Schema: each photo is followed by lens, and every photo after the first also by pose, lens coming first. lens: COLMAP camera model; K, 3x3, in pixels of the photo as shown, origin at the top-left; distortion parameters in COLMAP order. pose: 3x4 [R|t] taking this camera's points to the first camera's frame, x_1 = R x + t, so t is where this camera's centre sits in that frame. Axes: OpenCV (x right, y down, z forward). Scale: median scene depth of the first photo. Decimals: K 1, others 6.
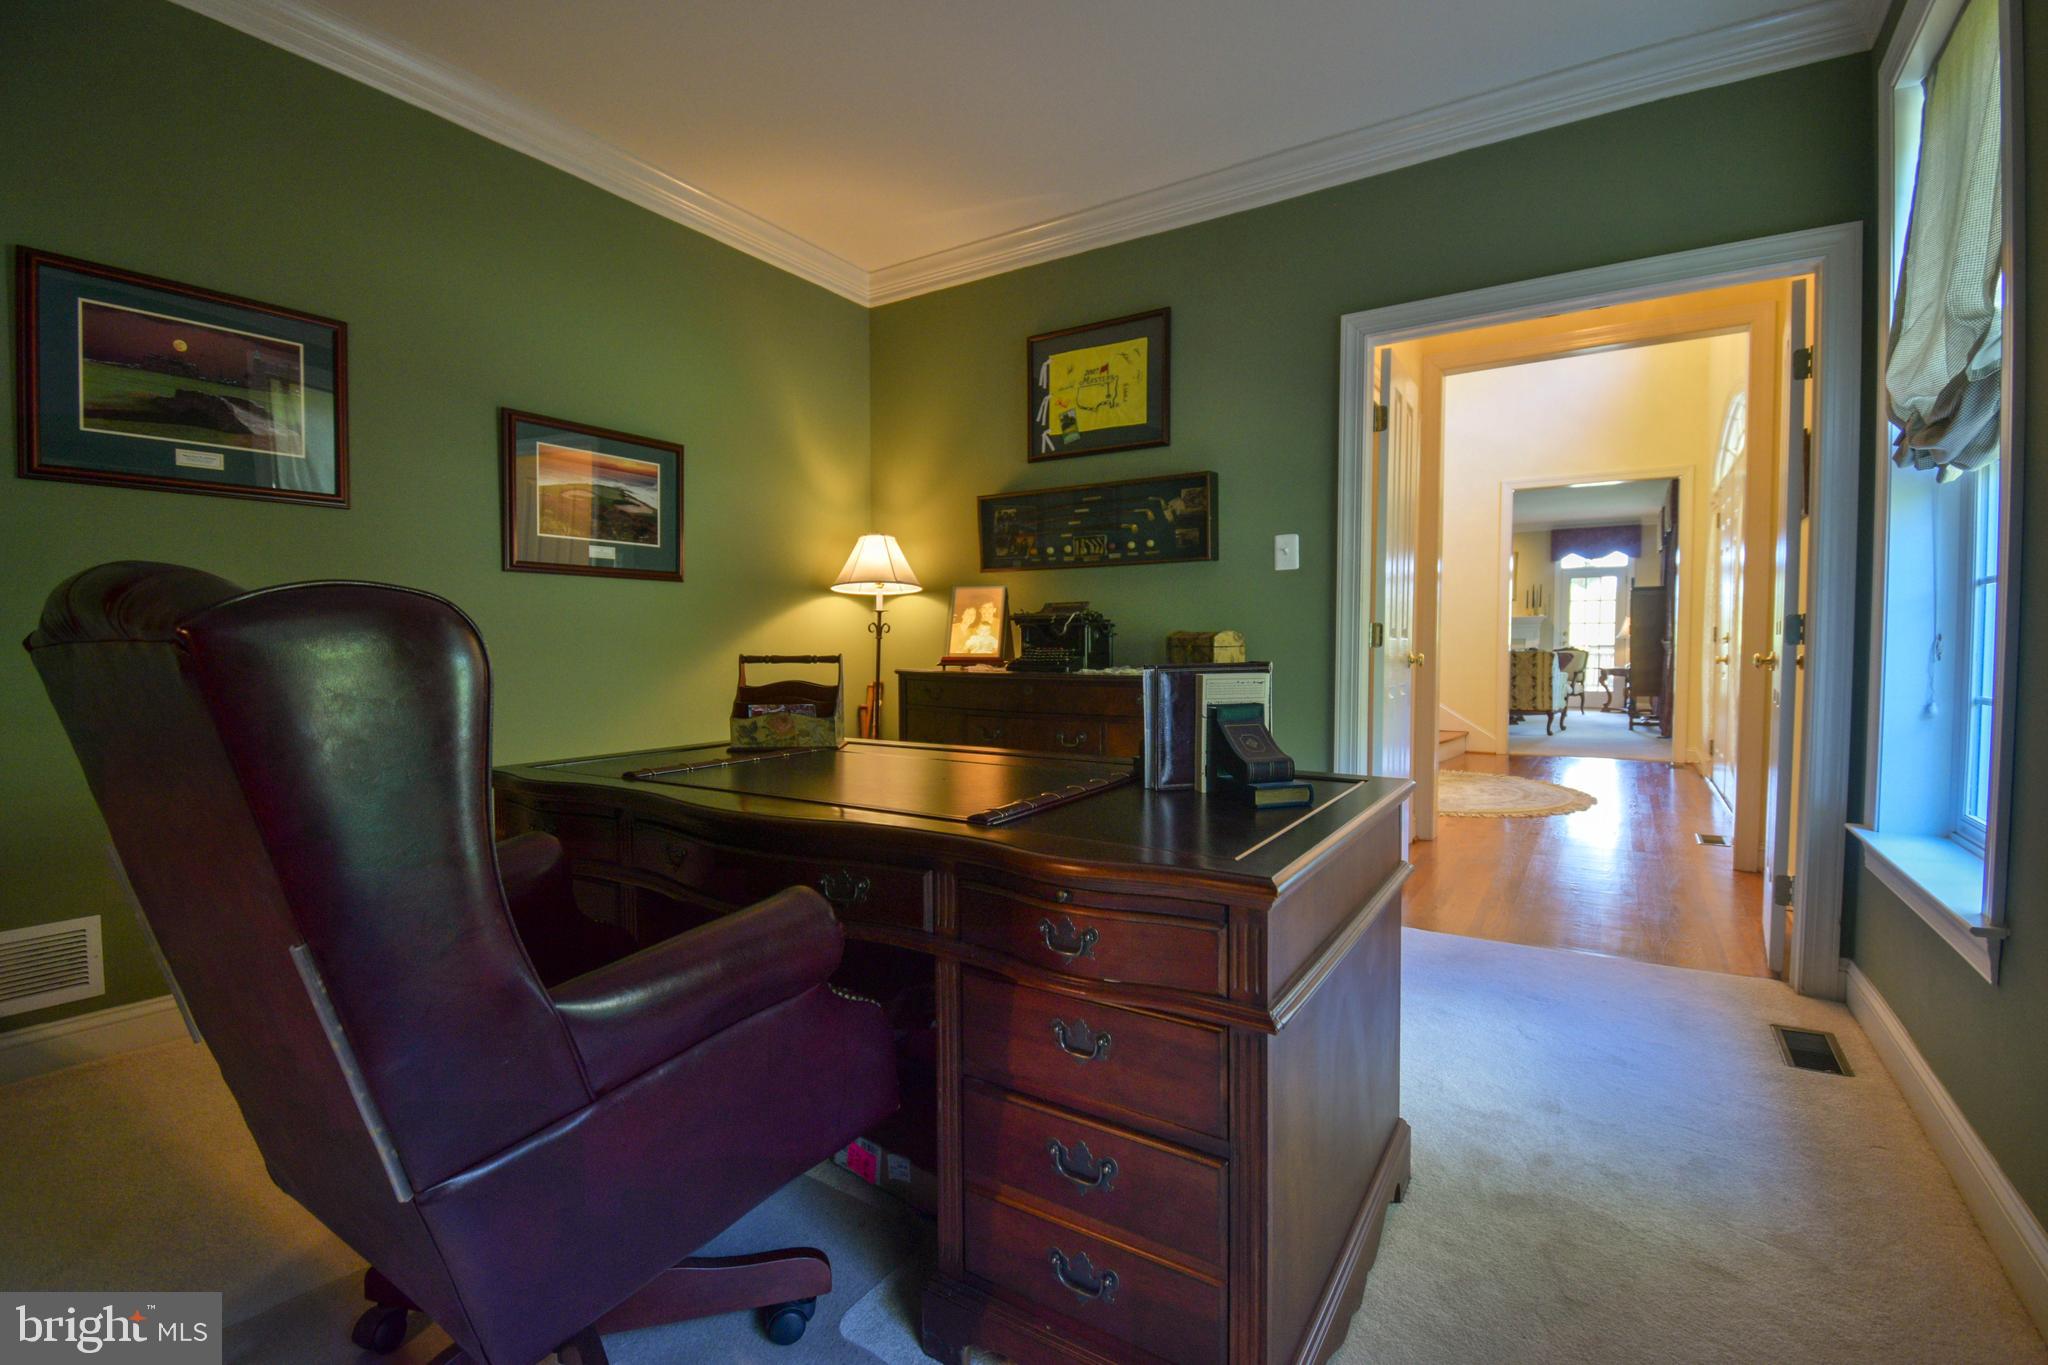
lens RADIAL K [[926.2, 0, 1025.6], [0, 926.2, 675.1], [0, 0, 1]] dist [-0.003016, -0.000342]
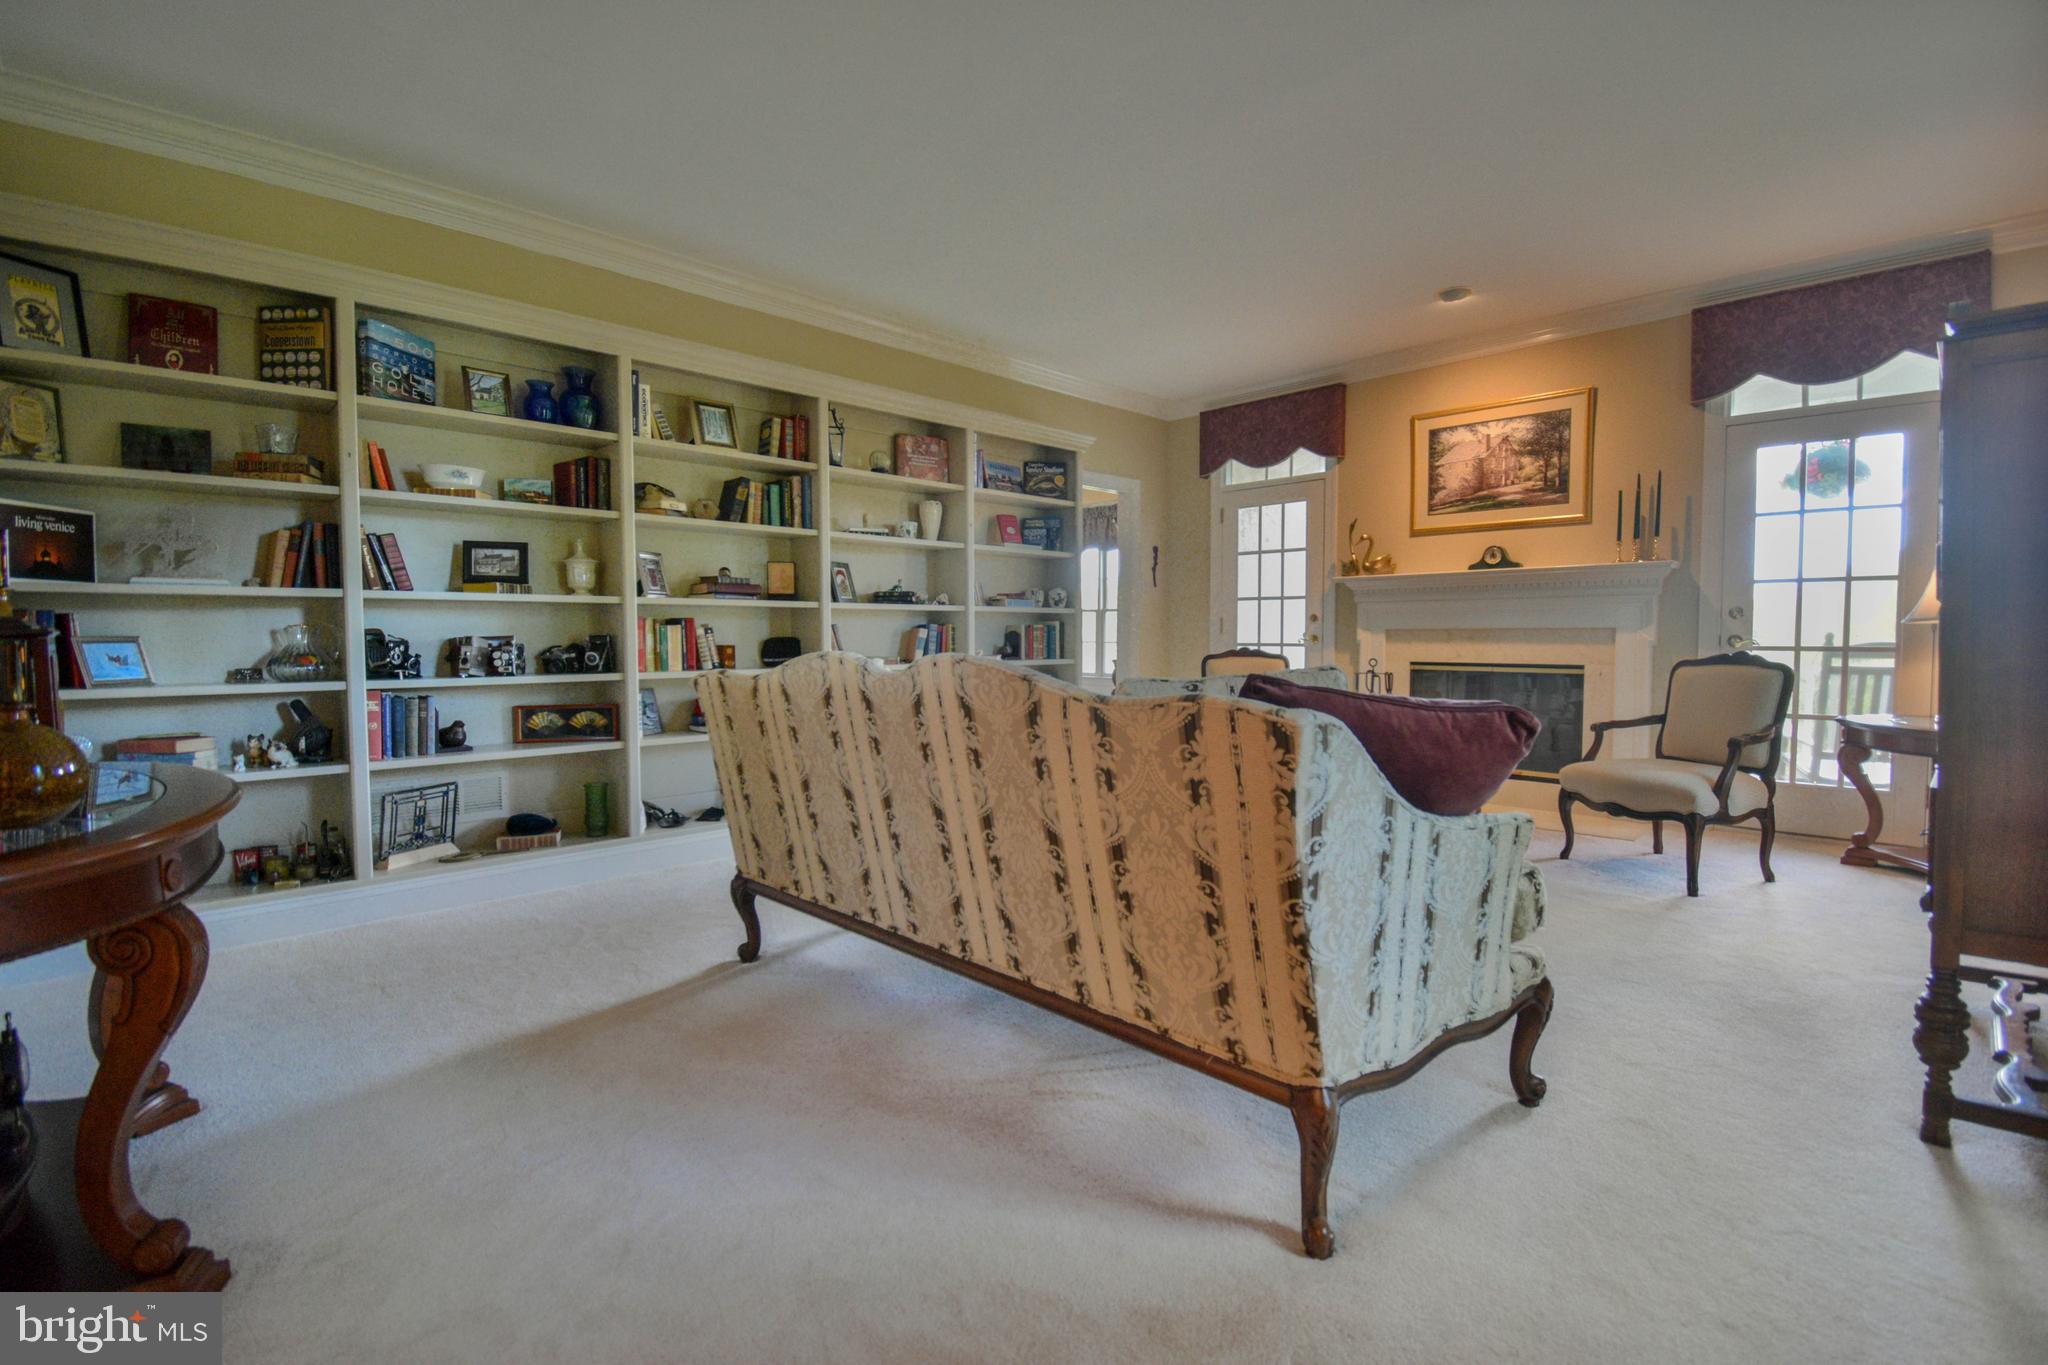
lens RADIAL K [[926.2, 0, 1020.6], [0, 926.2, 672.8], [0, 0, 1]] dist [-0.003016, -0.000342]
pose [[0.976883, 0.006983, -0.213659, 0.422716], [-0.006641, 0.999975, 0.002316, -0.022325], [0.213670, -0.000843, 0.976906, 0.646422]]
